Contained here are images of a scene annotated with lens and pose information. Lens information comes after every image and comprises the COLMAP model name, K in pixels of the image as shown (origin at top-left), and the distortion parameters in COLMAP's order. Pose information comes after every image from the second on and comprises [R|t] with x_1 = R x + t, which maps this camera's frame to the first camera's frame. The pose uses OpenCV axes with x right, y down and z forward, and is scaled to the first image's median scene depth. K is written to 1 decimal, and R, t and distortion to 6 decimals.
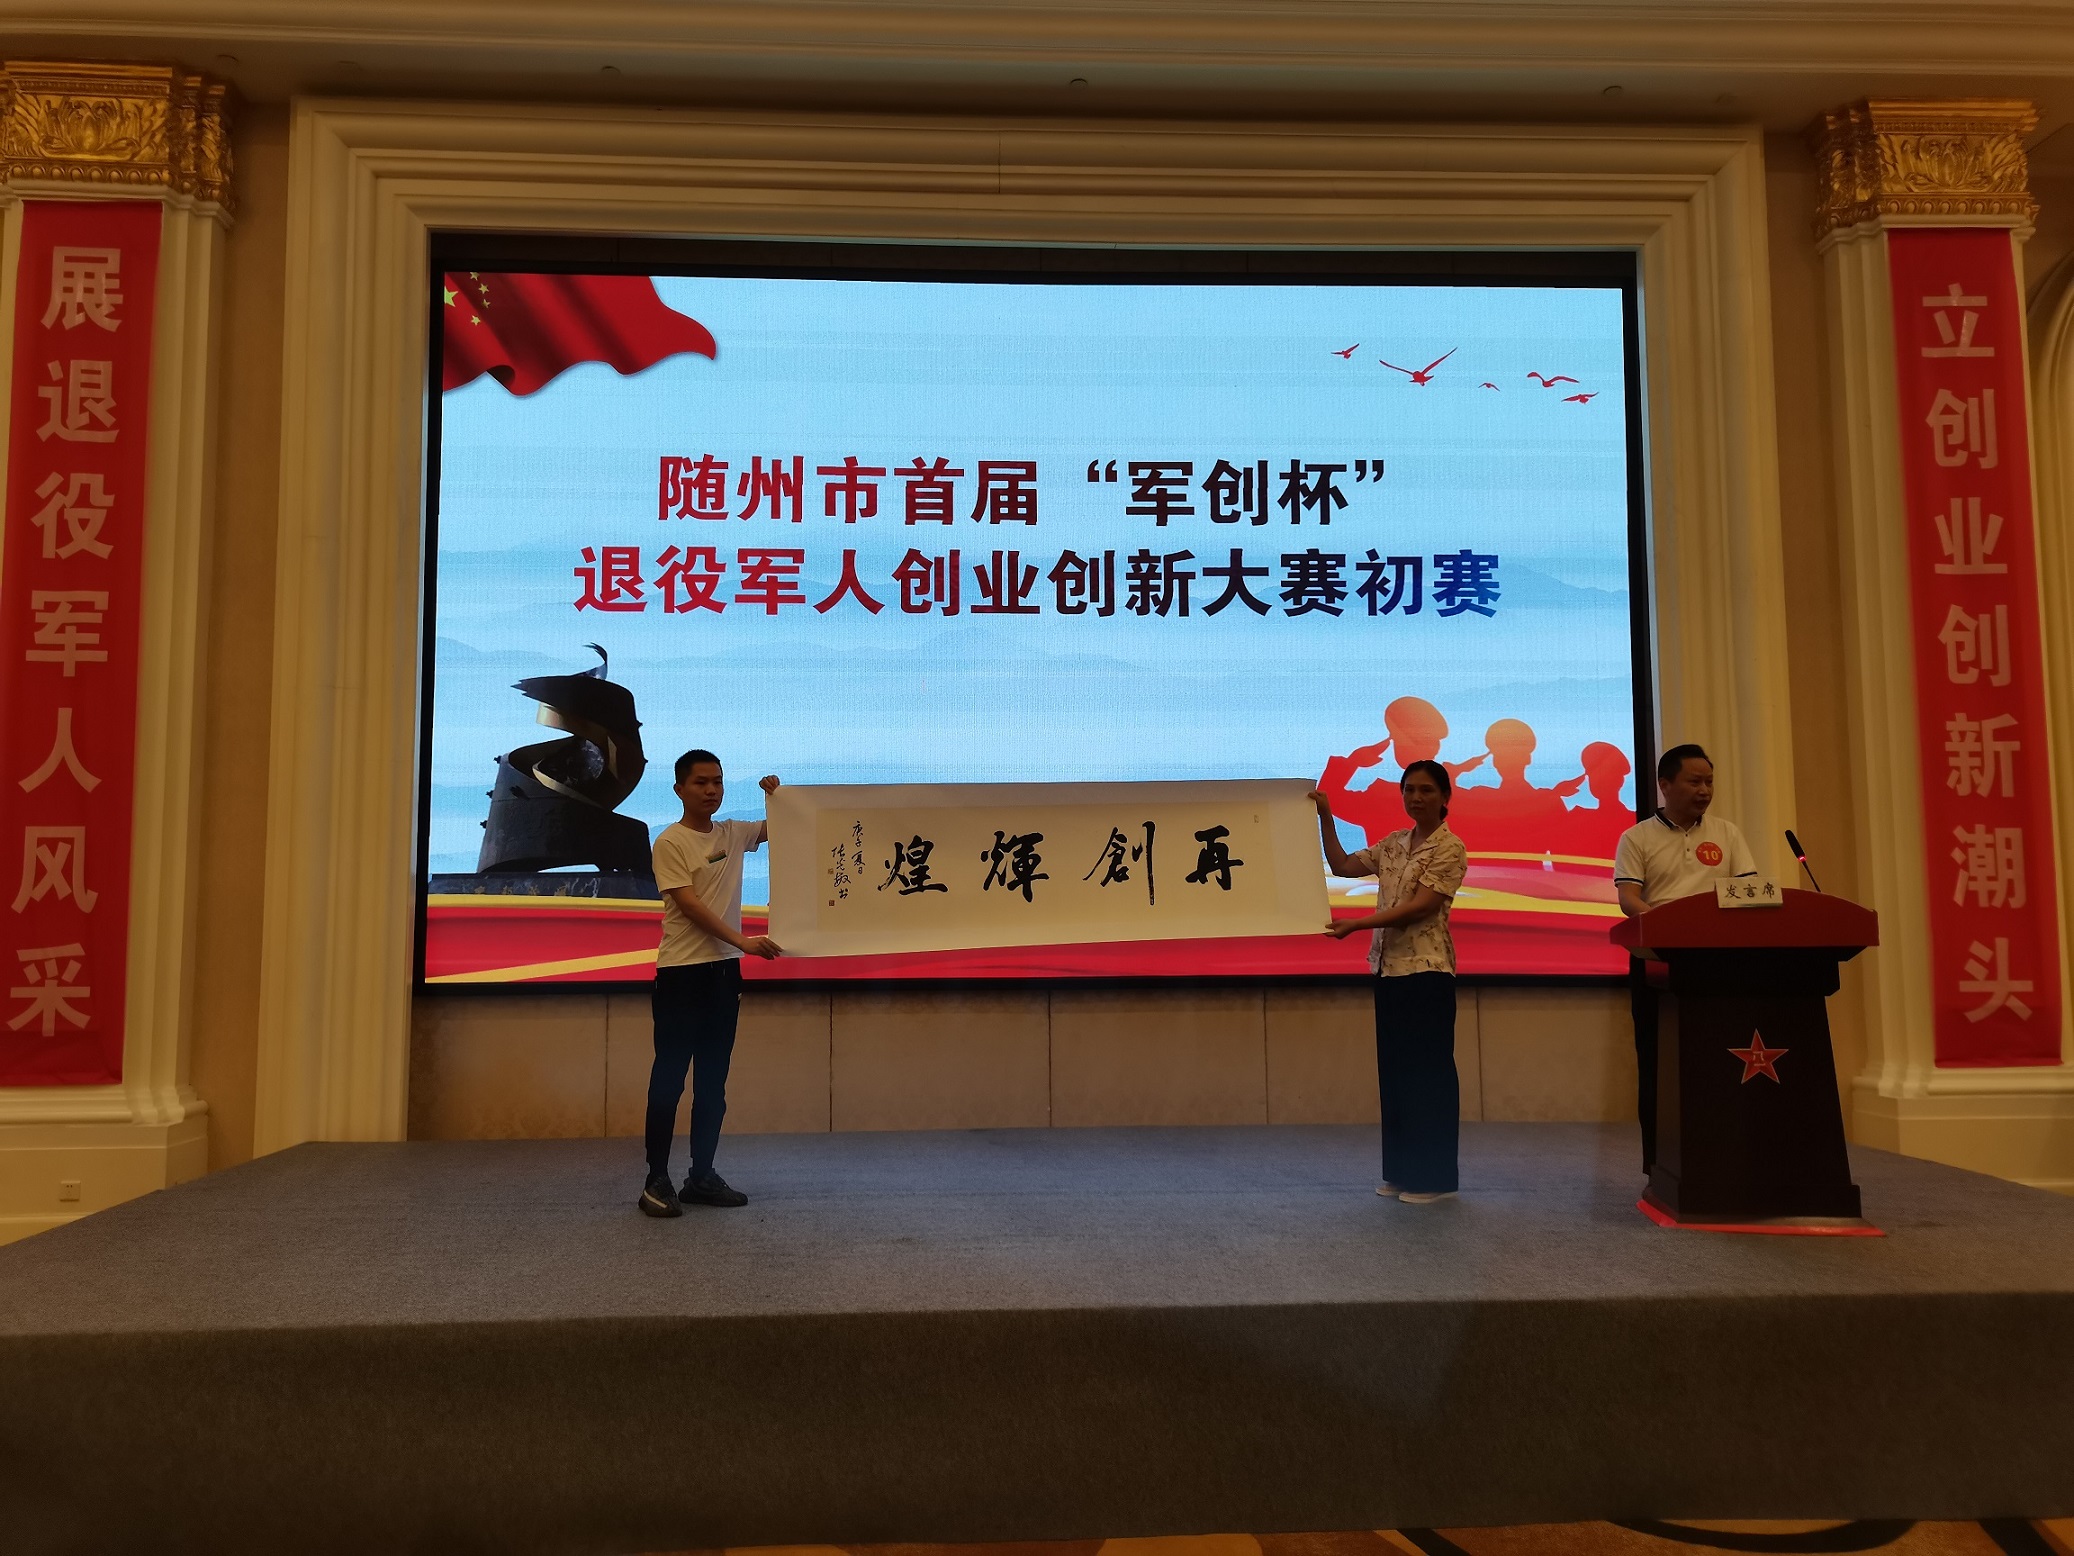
lens RADIAL K [[1592.6, 0, 1037.8], [0, 1592.6, 793.1], [0, 0, 1]] dist [0.015620, -0.017124]
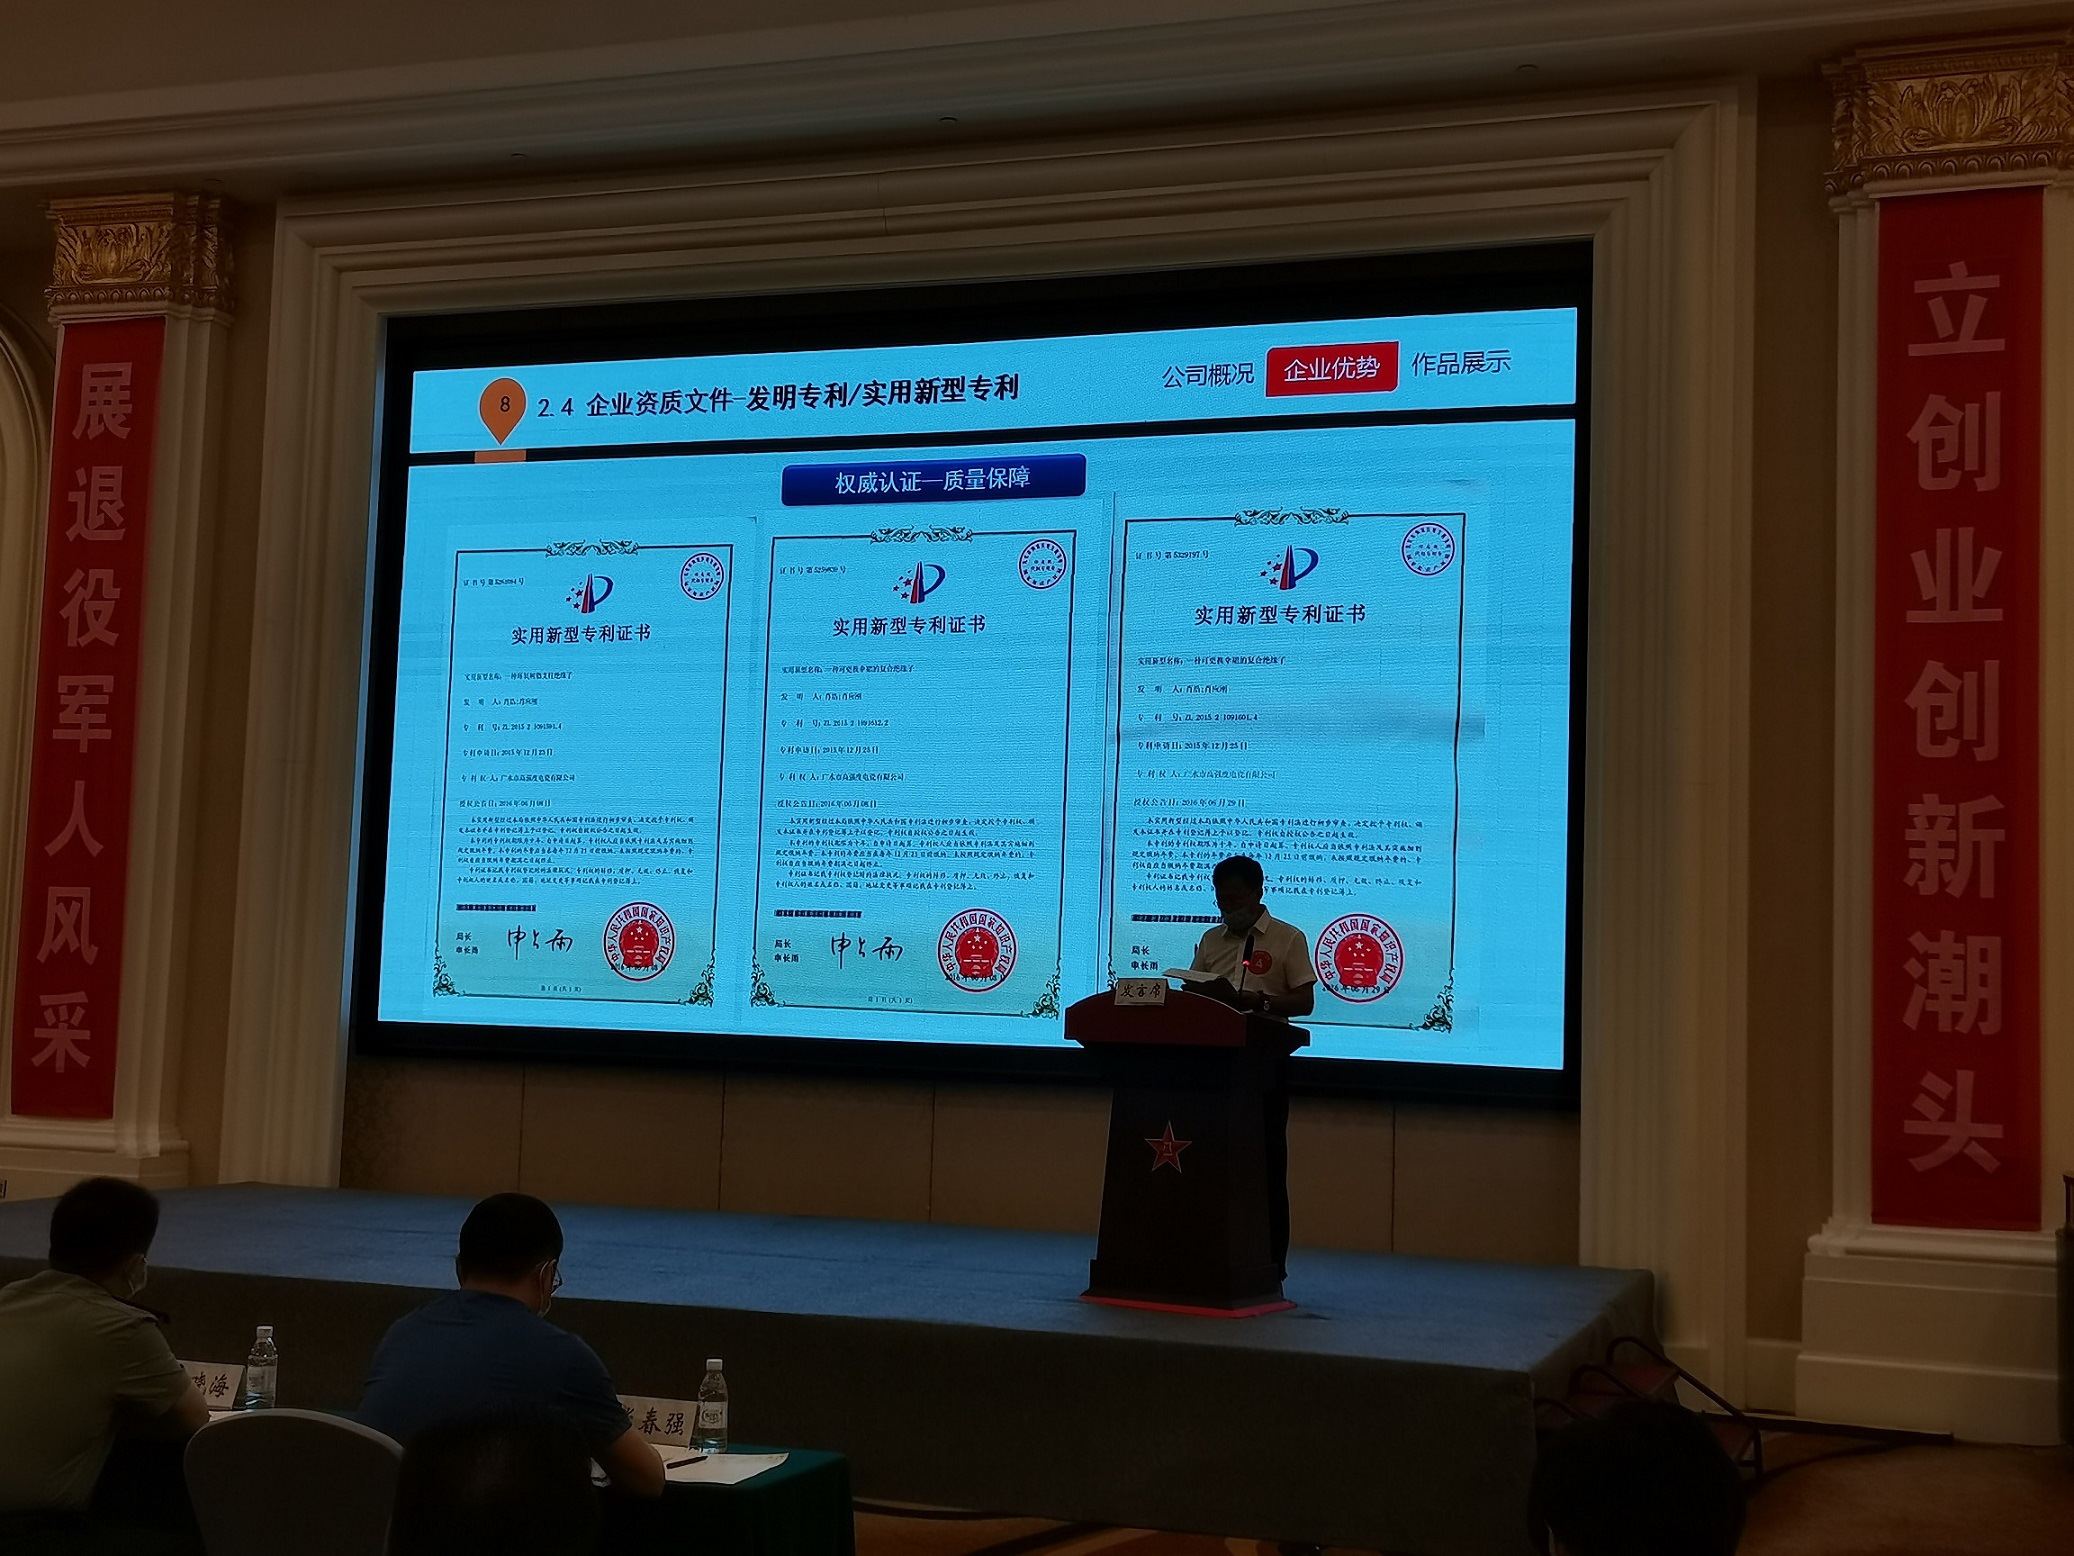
lens RADIAL K [[2519.4, 0, 1038.0], [0, 2519.4, 773.8], [0, 0, 1]] dist [-0.027610, 0.000000]
pose [[0.929152, 0.004613, -0.369670, 0.635757], [-0.005074, 0.999987, -0.000275, -0.058439], [0.369664, 0.002131, 0.929163, -0.368848]]
